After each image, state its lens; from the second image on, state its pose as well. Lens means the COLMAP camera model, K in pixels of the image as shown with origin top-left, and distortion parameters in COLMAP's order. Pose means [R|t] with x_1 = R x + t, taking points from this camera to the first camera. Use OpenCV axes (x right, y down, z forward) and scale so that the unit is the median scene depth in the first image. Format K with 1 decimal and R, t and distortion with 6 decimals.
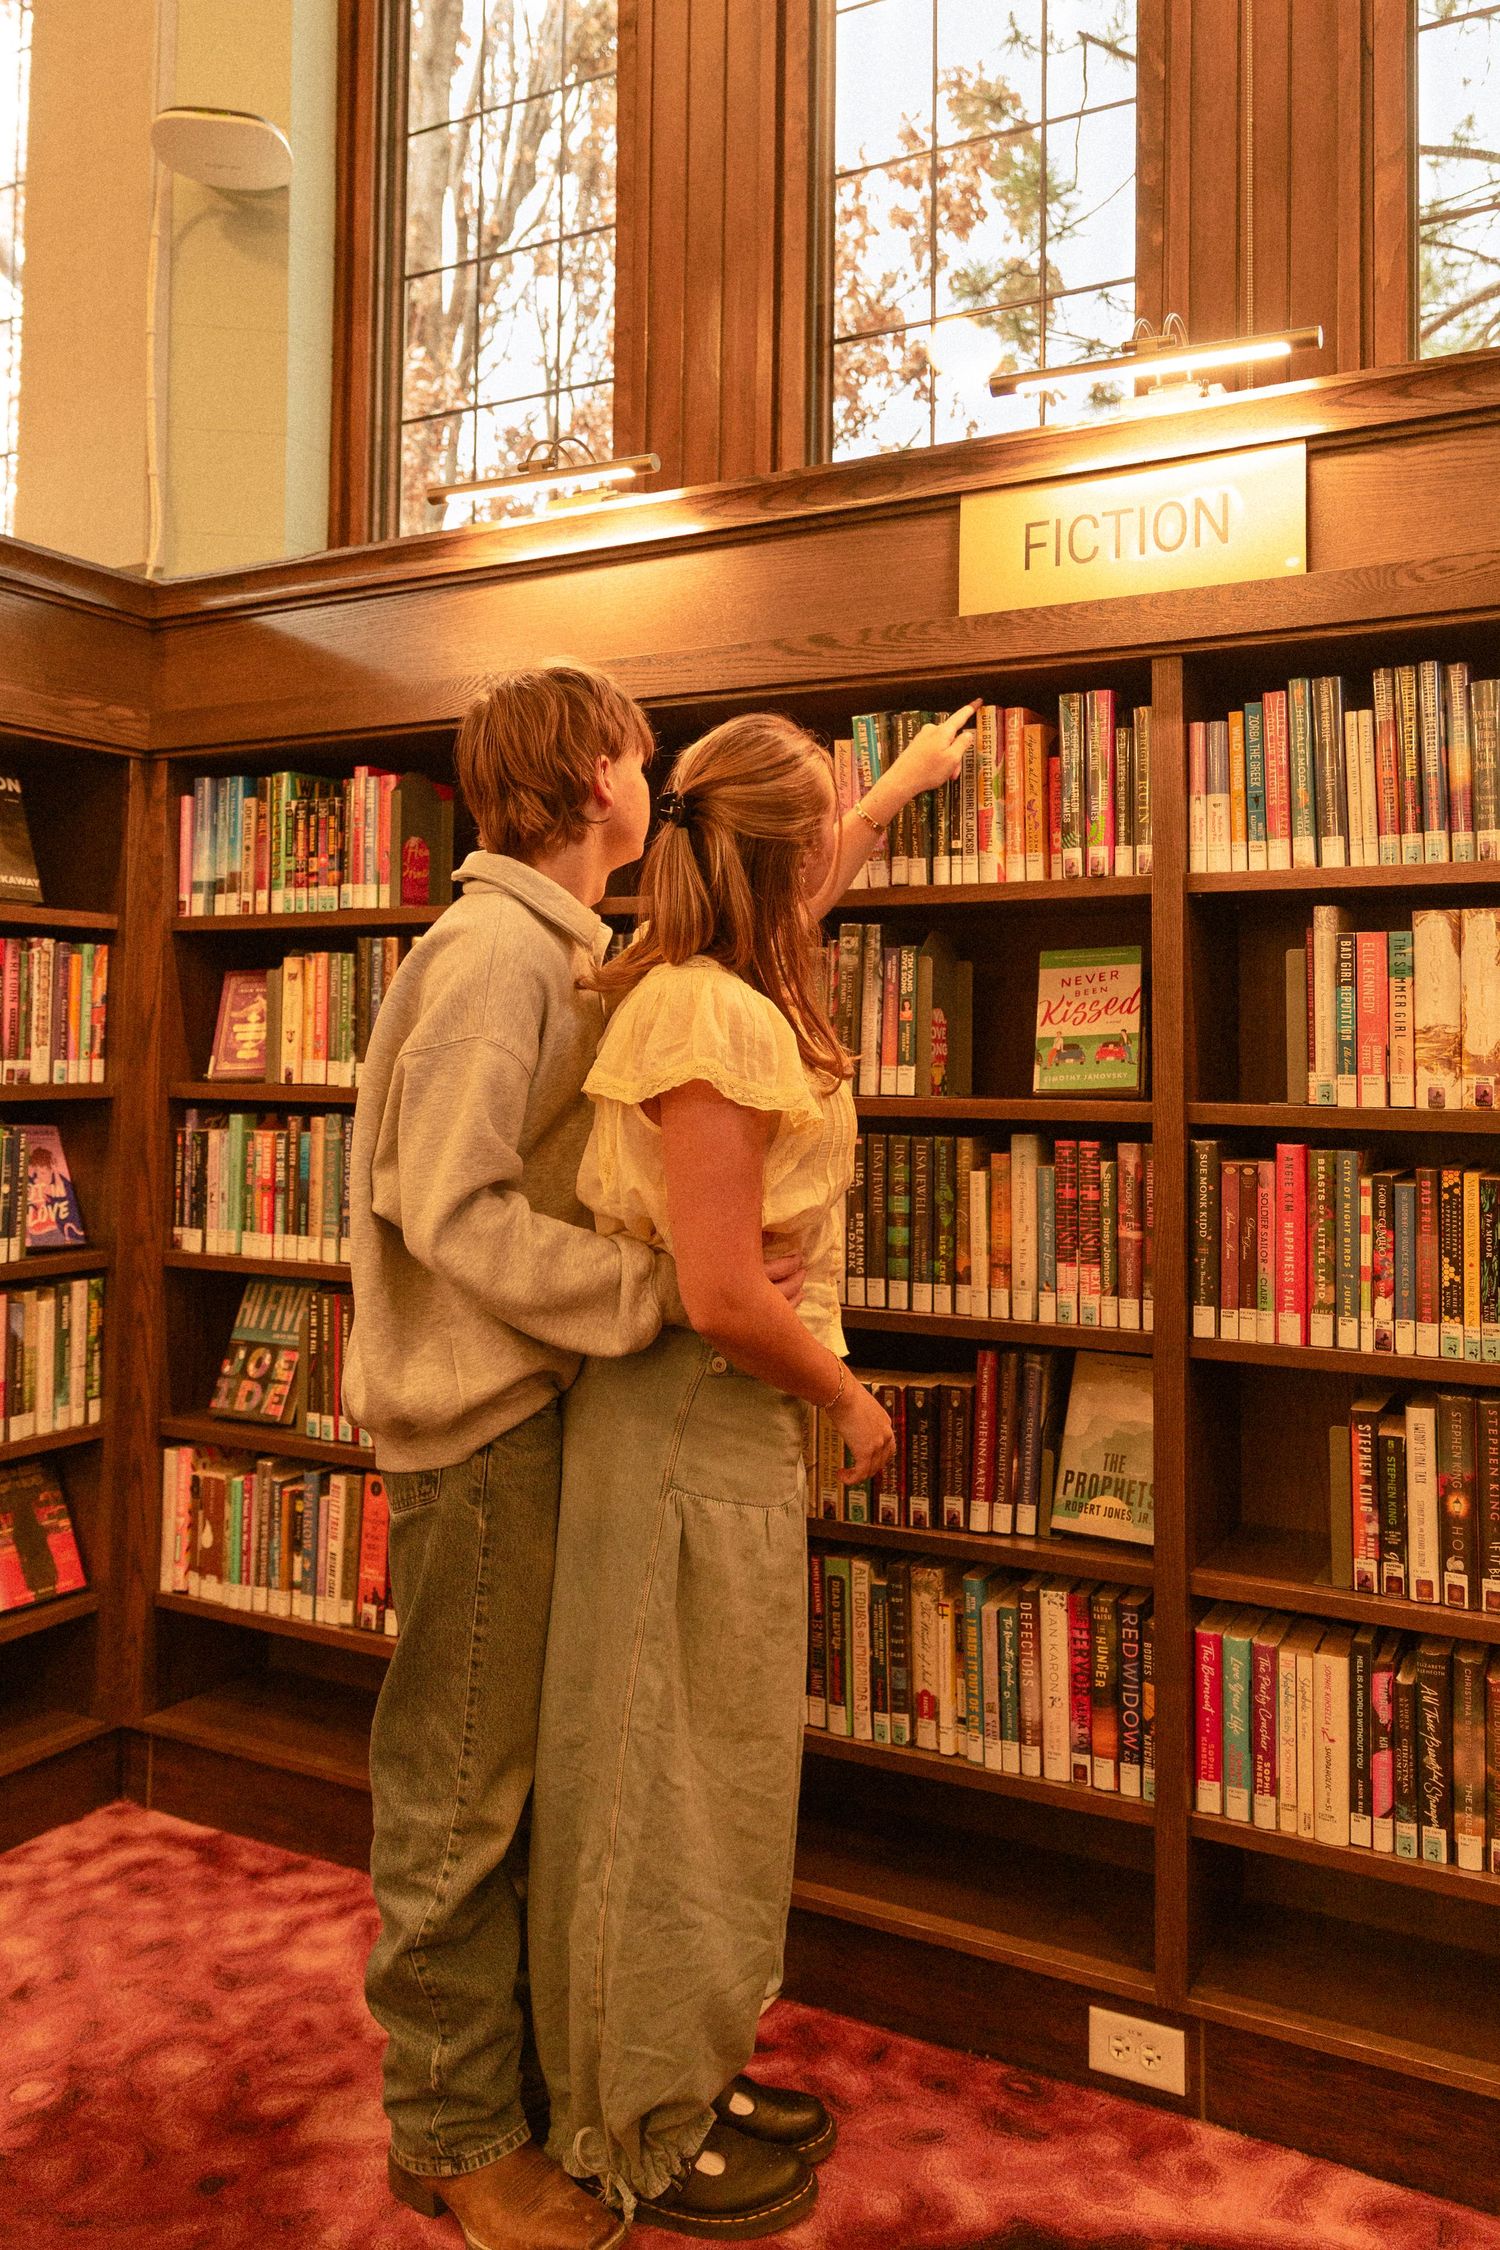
lens RADIAL K [[1739.4, 0, 813.7], [0, 1739.4, 978.9], [0, 0, 1]] dist [0.013922, -0.005926]
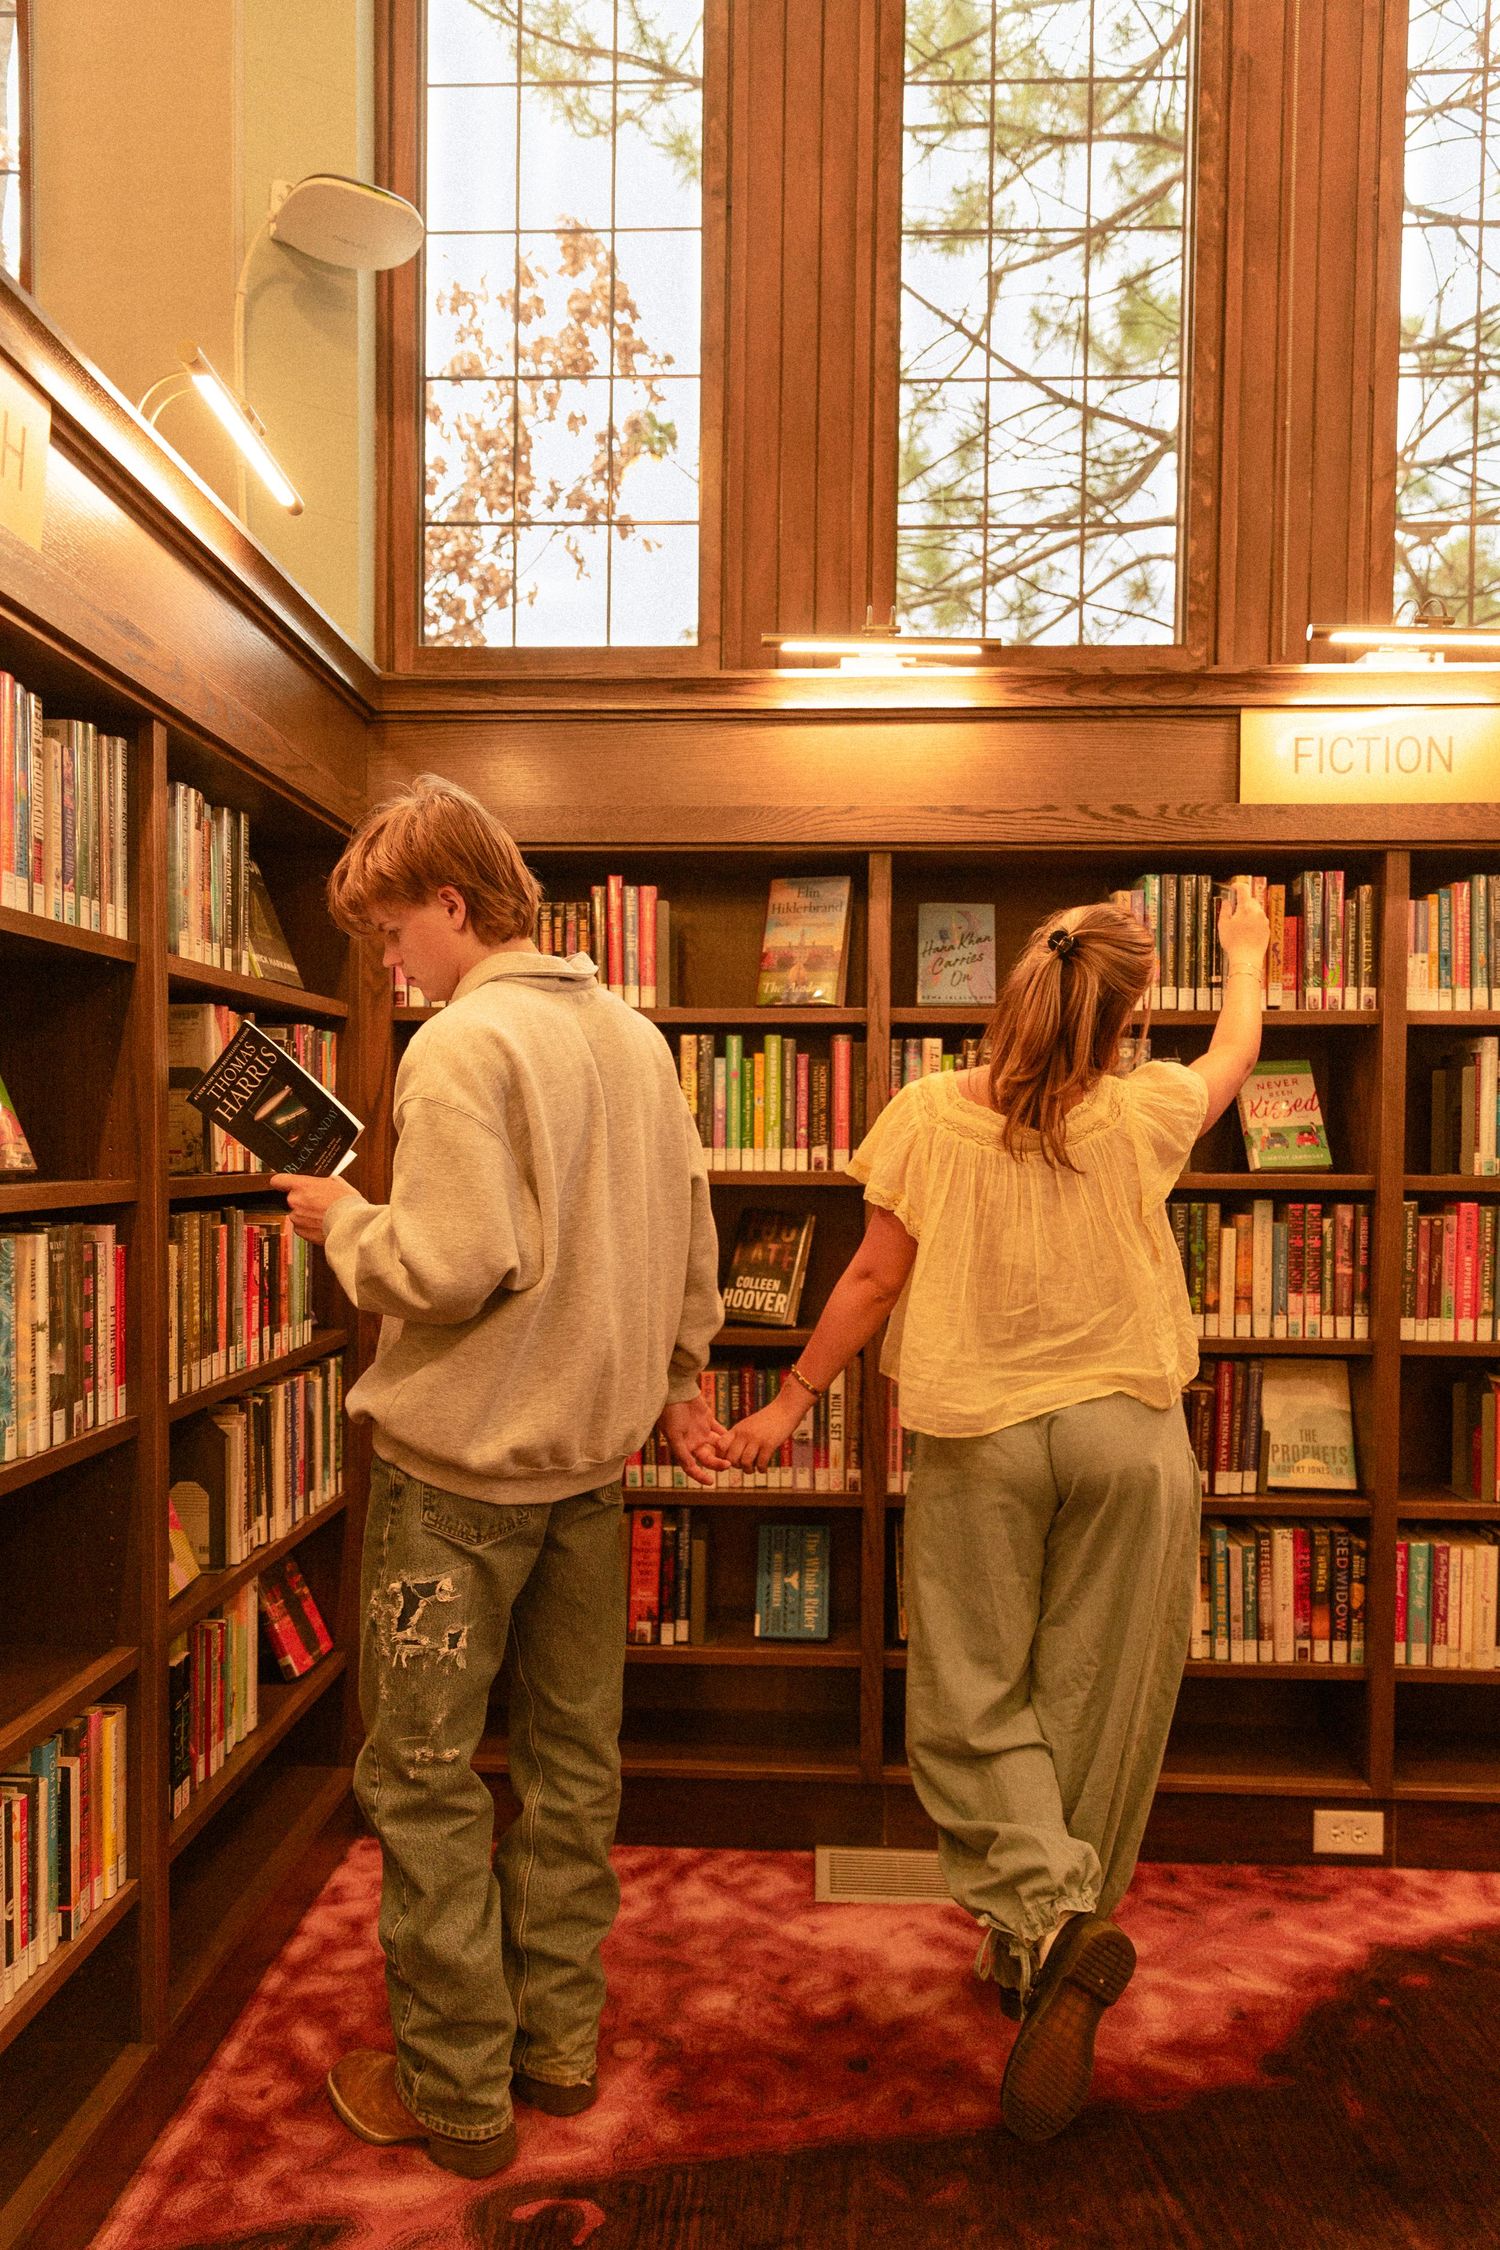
lens RADIAL K [[1590.2, 0, 751.5], [0, 1590.2, 1190.3], [0, 0, 1]] dist [0.014598, -0.002414]
pose [[0.902293, -0.015465, 0.430847, -0.769764], [-0.019522, 0.996866, 0.076665, -0.004749], [-0.430682, -0.077585, 0.899163, 0.066690]]
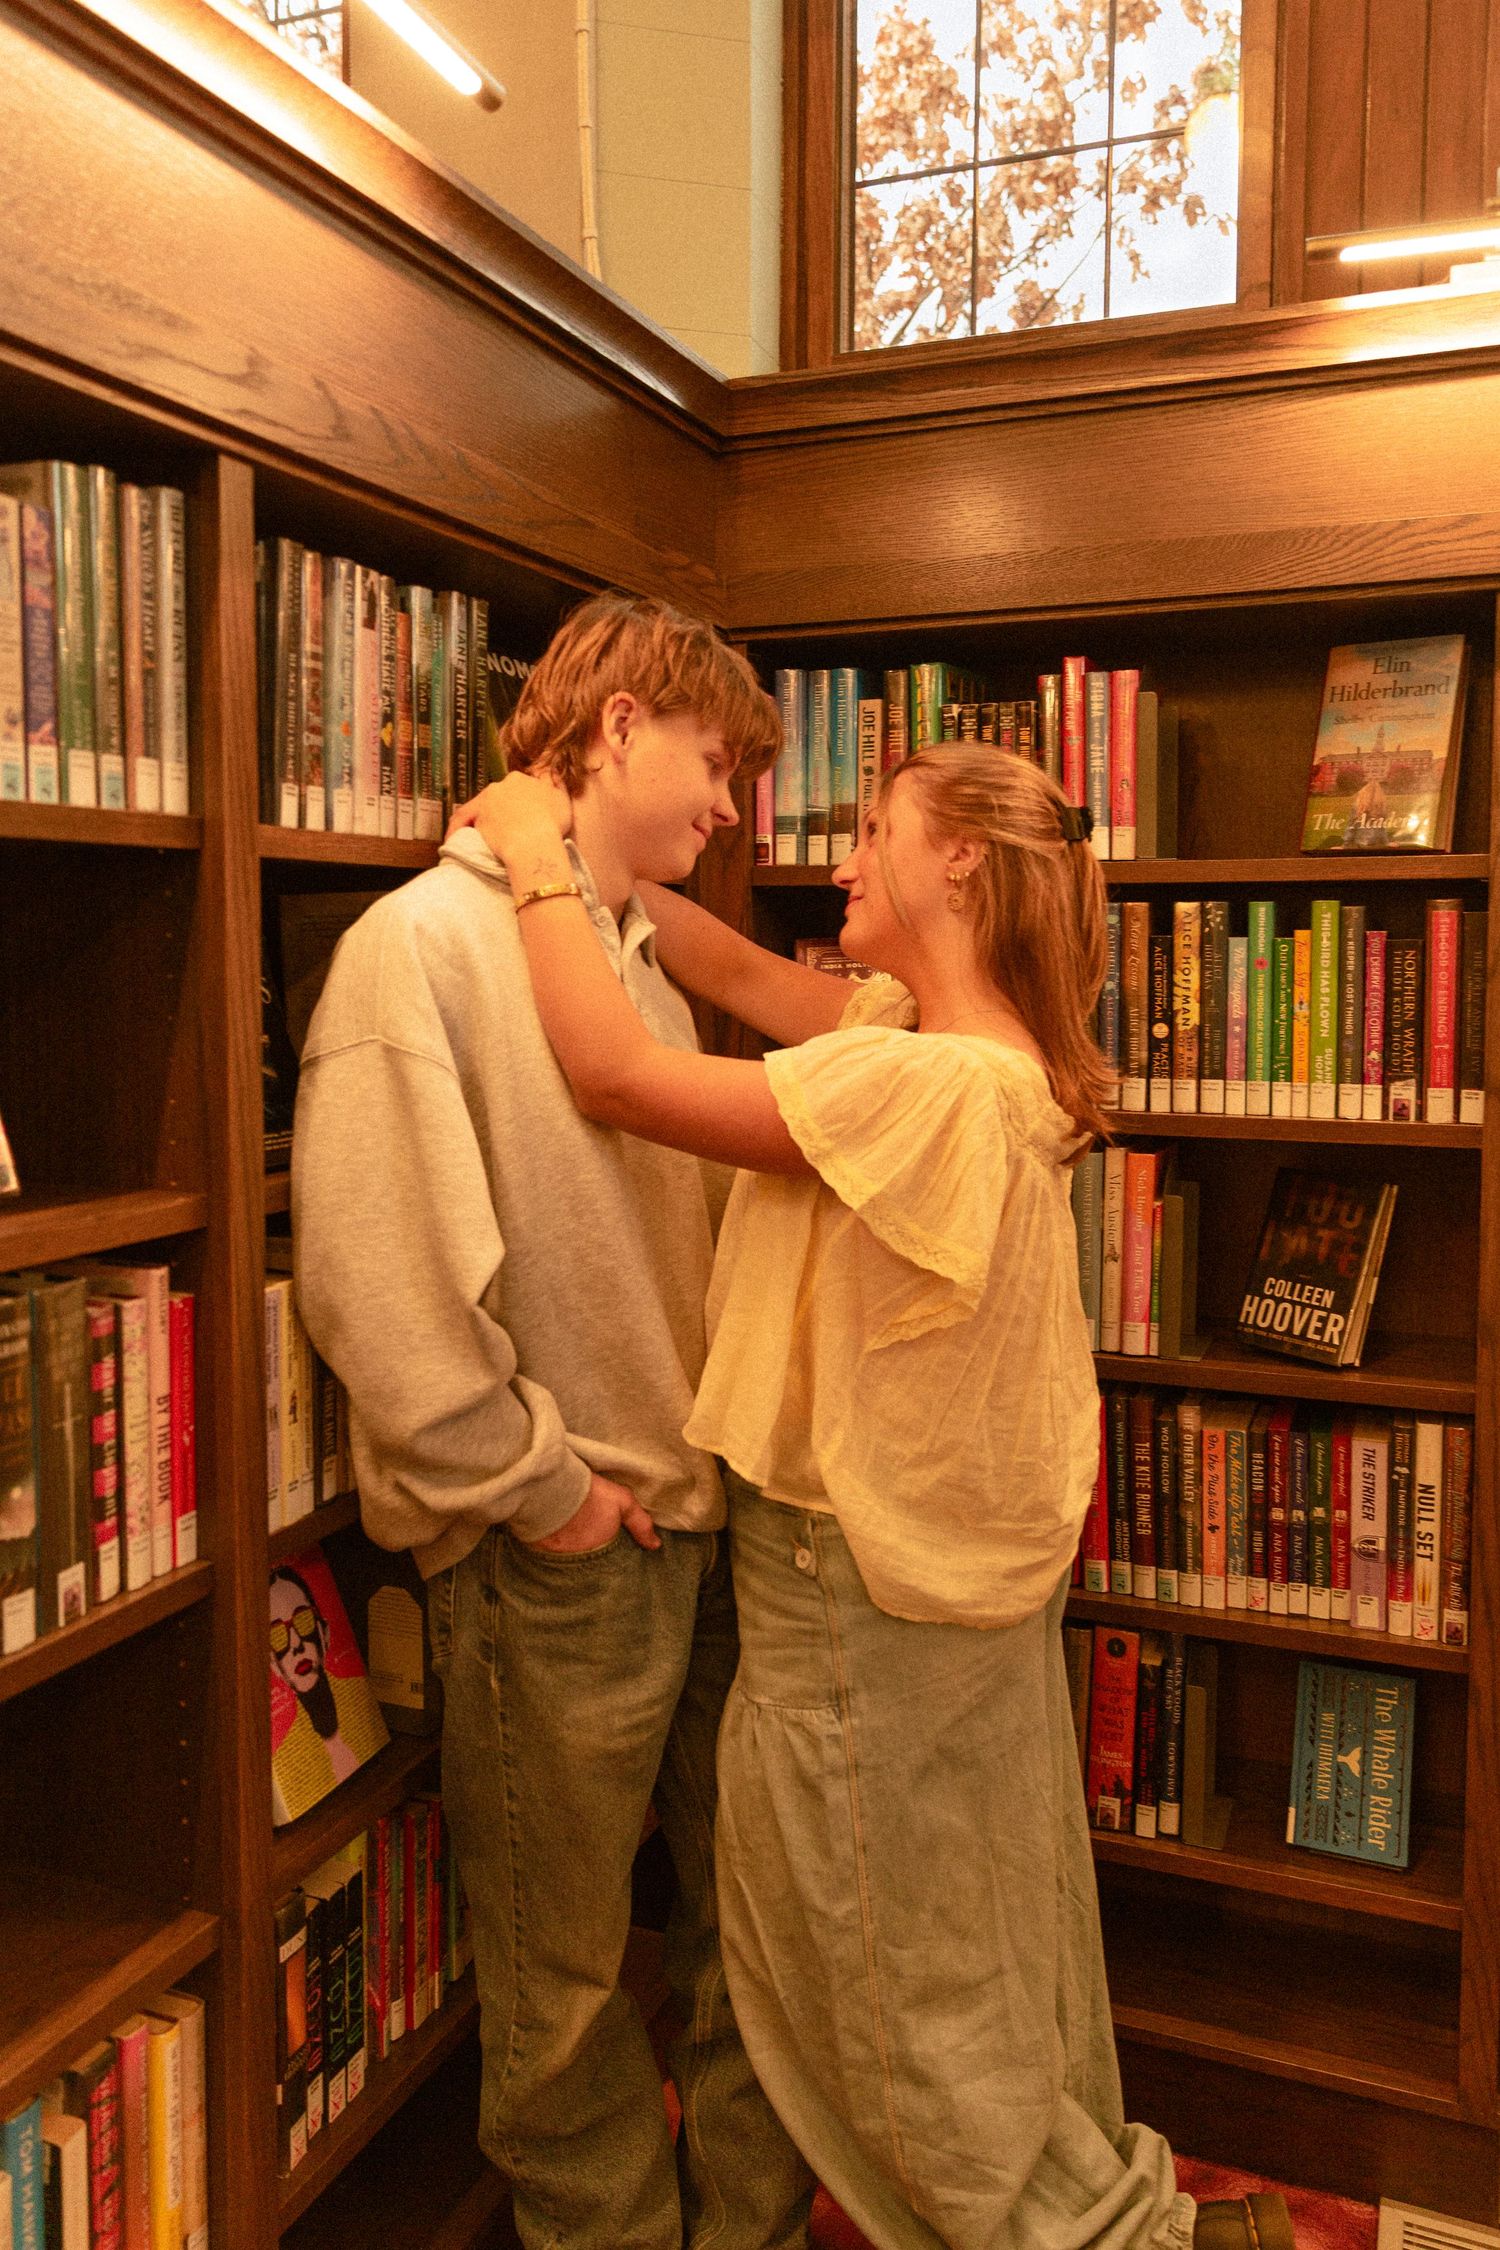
lens RADIAL K [[1712.2, 0, 791.6], [0, 1712.2, 1038.2], [0, 0, 1]] dist [0.000925, -0.000377]
pose [[0.993989, -0.012119, 0.108809, -0.564945], [0.000837, 0.994666, 0.103141, -0.050030], [-0.109478, -0.102429, 0.988697, 0.389104]]
